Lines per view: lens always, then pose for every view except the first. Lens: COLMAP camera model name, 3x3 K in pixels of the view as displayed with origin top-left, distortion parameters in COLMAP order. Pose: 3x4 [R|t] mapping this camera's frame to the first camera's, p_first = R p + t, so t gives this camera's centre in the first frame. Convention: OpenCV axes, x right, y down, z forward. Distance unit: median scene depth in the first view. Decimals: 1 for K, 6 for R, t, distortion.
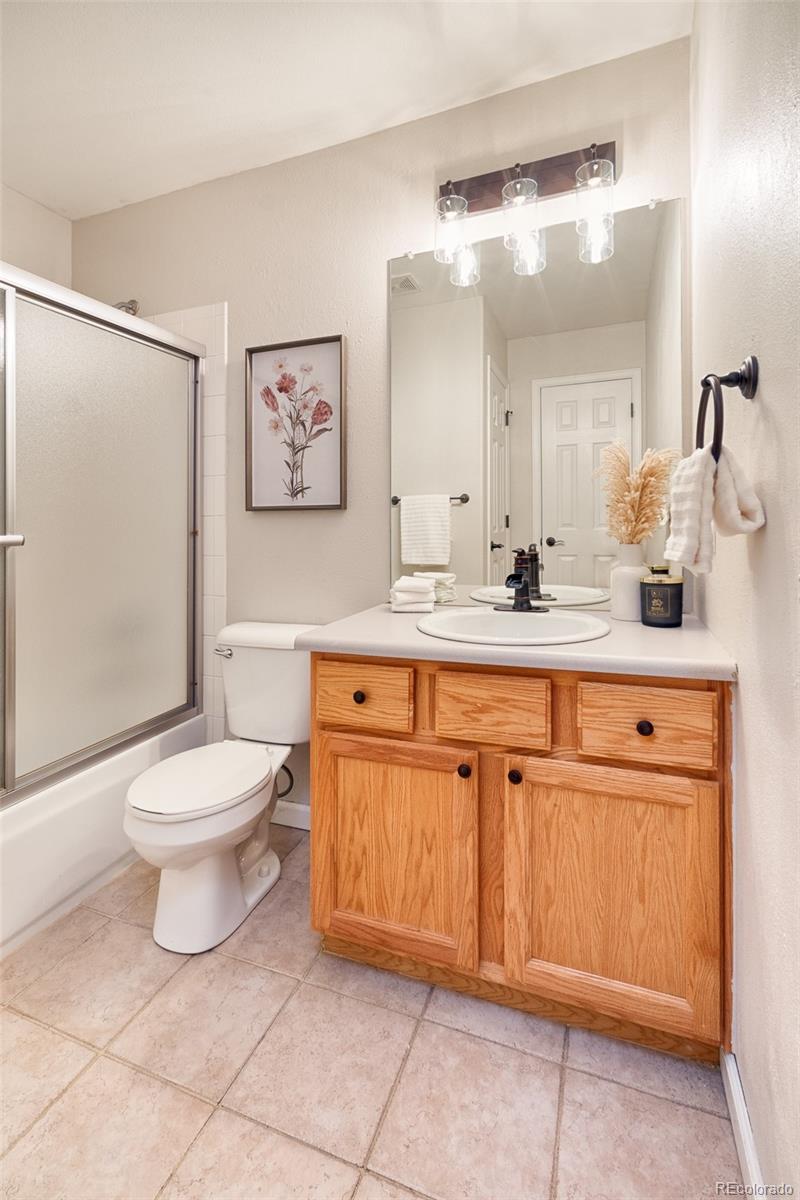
lens RADIAL K [[522.5, 0, 400.0], [0, 522.5, 600.0], [0, 0, 1]] dist [0.000410, 0.000050]
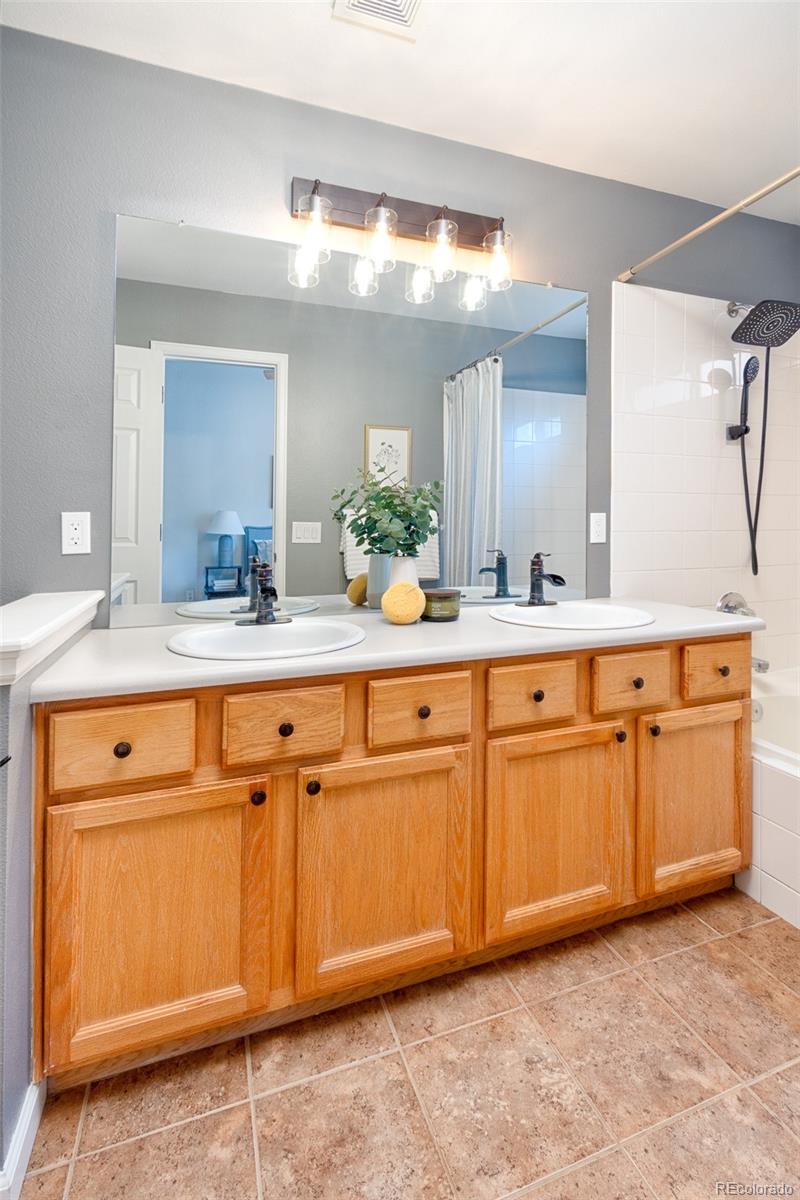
lens RADIAL K [[522.5, 0, 400.0], [0, 522.5, 600.0], [0, 0, 1]] dist [0.000410, 0.000050]
pose [[0.729800, -0.064559, 0.680606, -0.443726], [0.082383, 0.996582, 0.006194, -0.013664], [-0.678679, 0.051550, 0.732623, 0.202605]]
